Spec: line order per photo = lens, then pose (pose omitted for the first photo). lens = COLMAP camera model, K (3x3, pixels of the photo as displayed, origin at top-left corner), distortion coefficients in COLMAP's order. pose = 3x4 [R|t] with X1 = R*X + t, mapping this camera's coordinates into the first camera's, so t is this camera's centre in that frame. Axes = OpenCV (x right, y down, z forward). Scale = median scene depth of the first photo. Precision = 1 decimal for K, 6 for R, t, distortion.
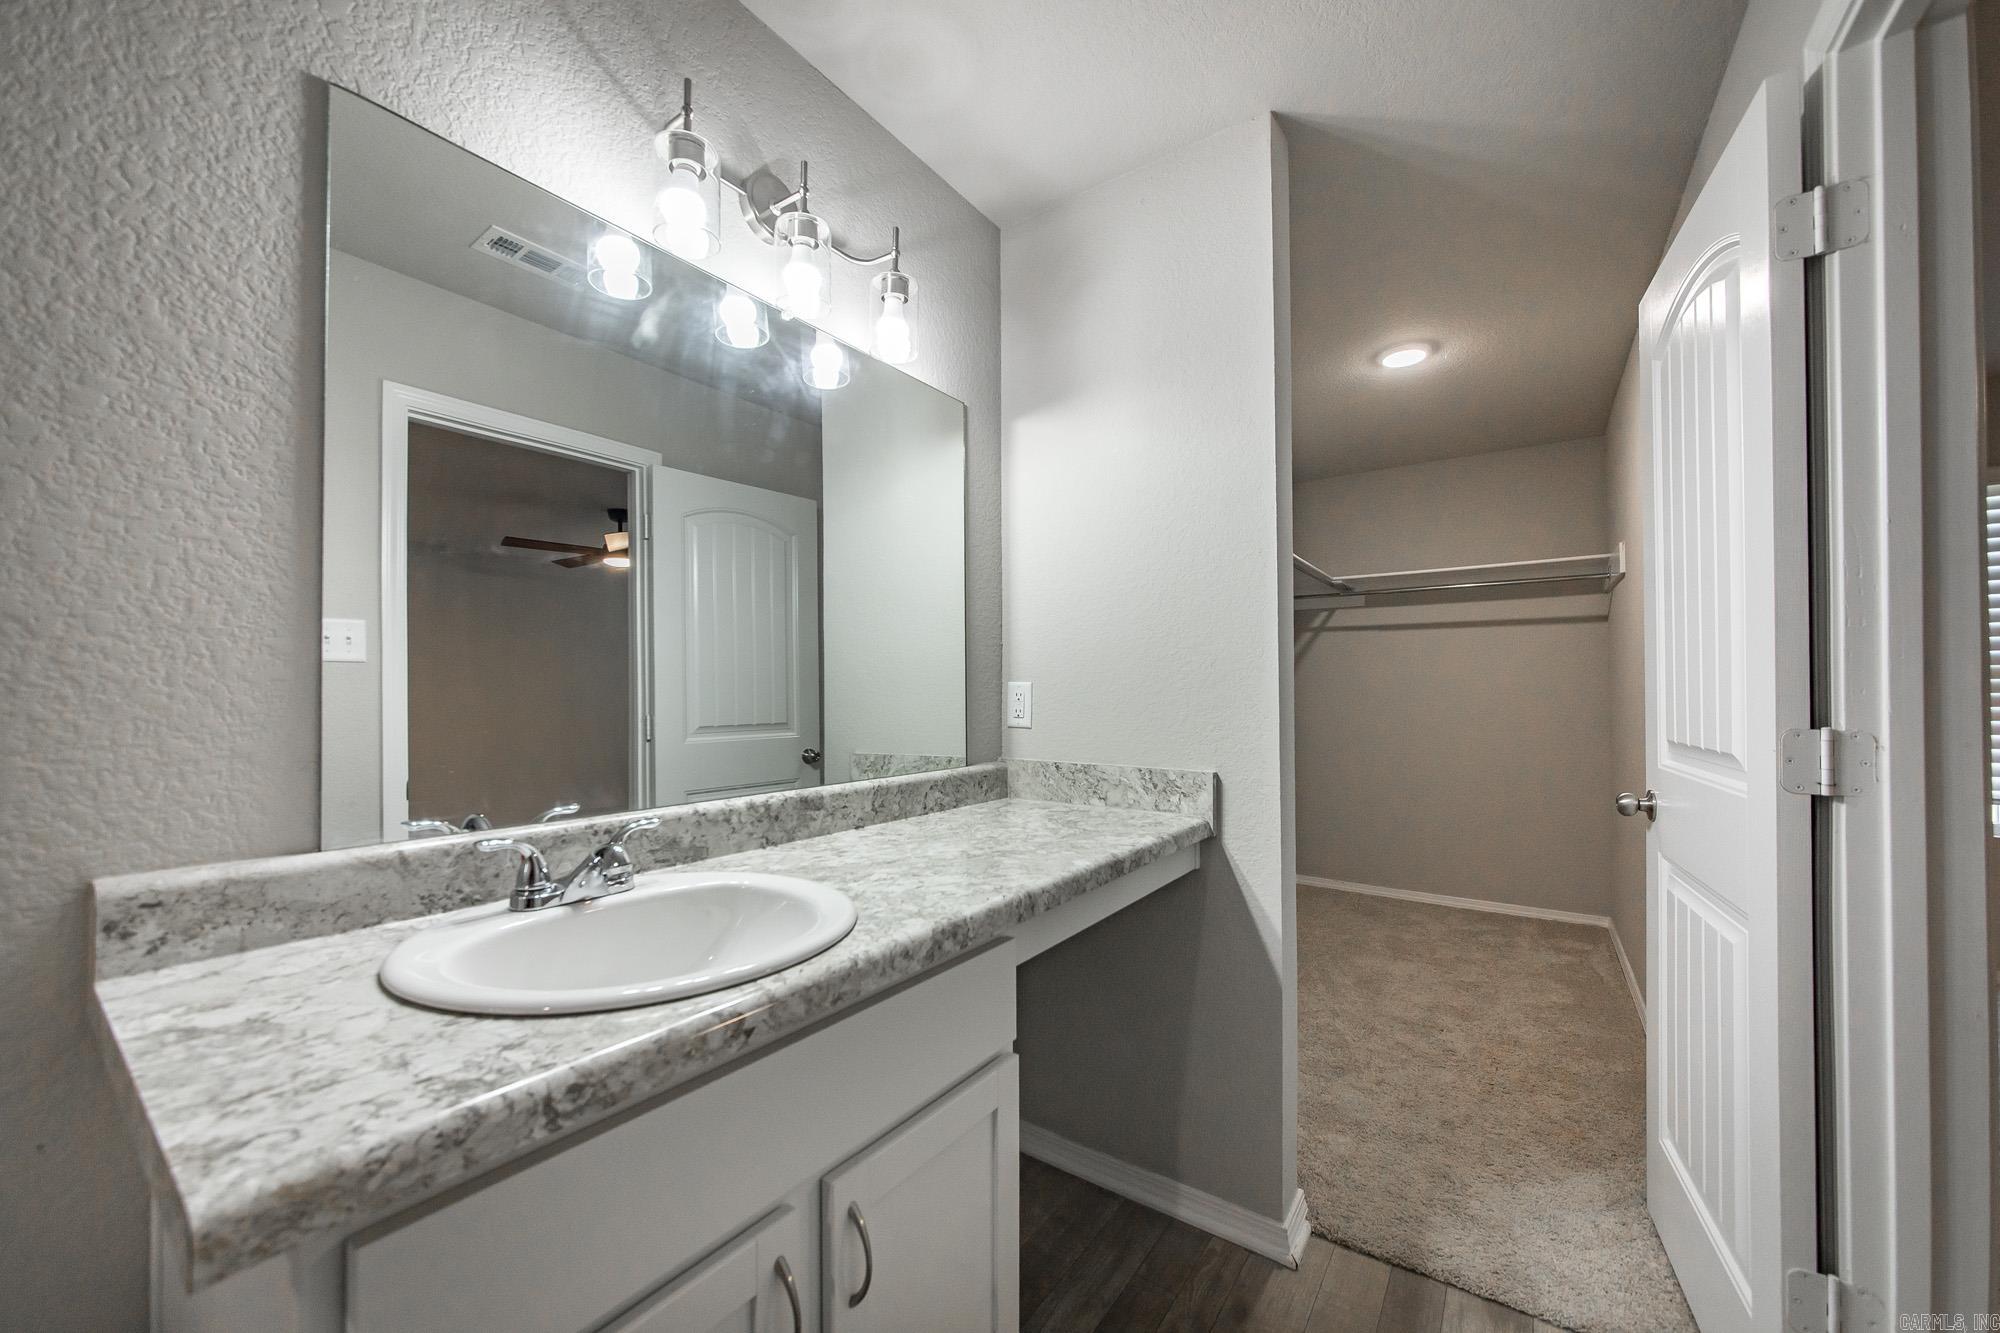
lens RADIAL K [[733.5, 0, 998.0], [0, 733.5, 688.1], [0, 0, 1]] dist [-0.005299, 0.000669]
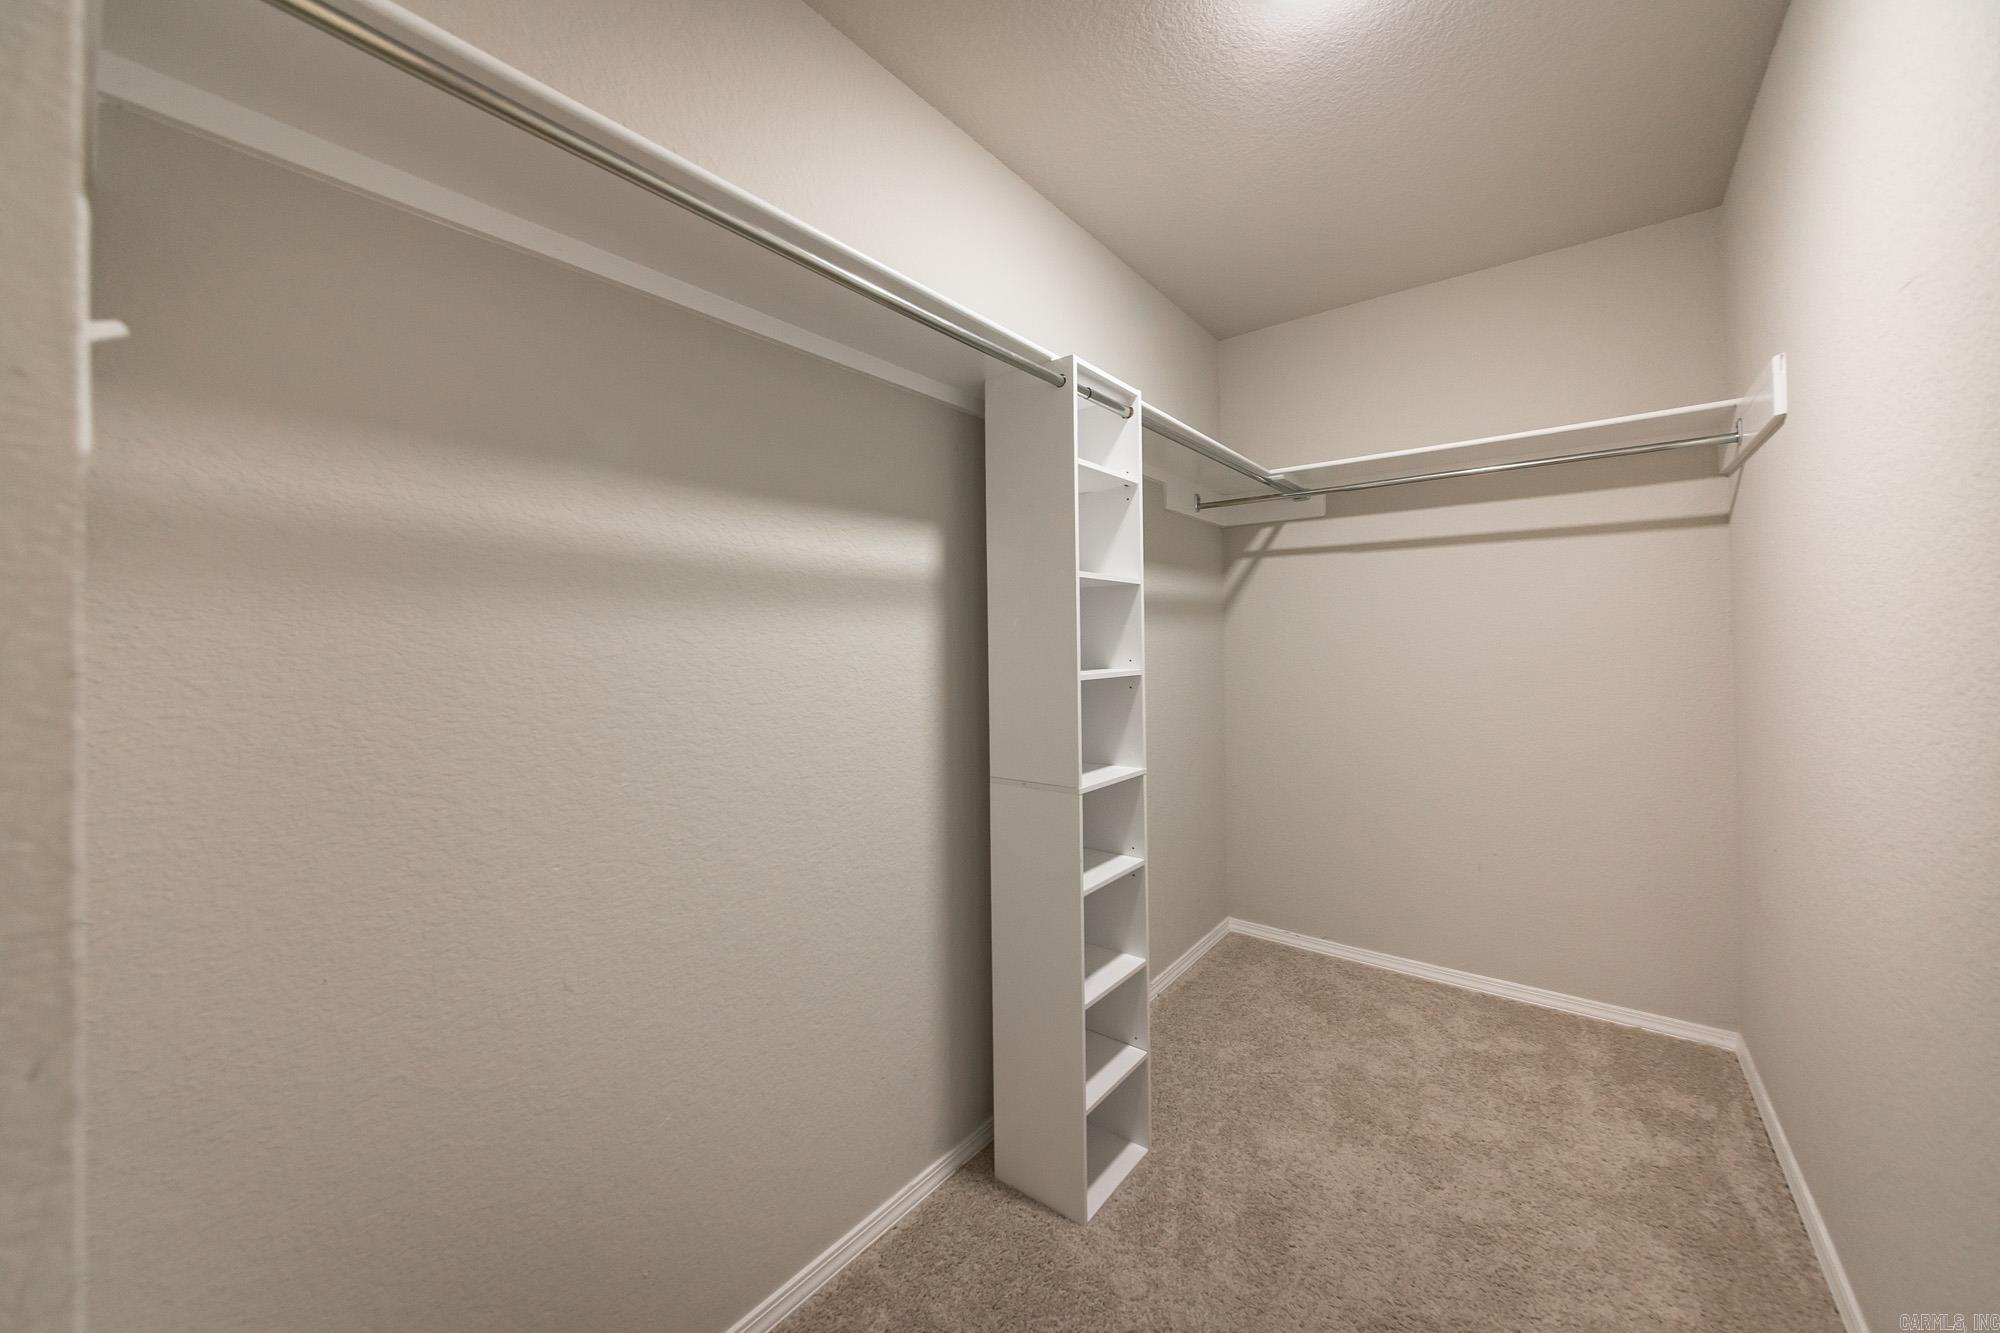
lens RADIAL K [[733.5, 0, 987.2], [0, 733.5, 665.9], [0, 0, 1]] dist [-0.005299, 0.000669]
pose [[0.998225, -0.018318, -0.056665, 0.272201], [0.019768, 0.999489, 0.025133, -0.001103], [0.056176, -0.026208, 0.998077, 0.384823]]
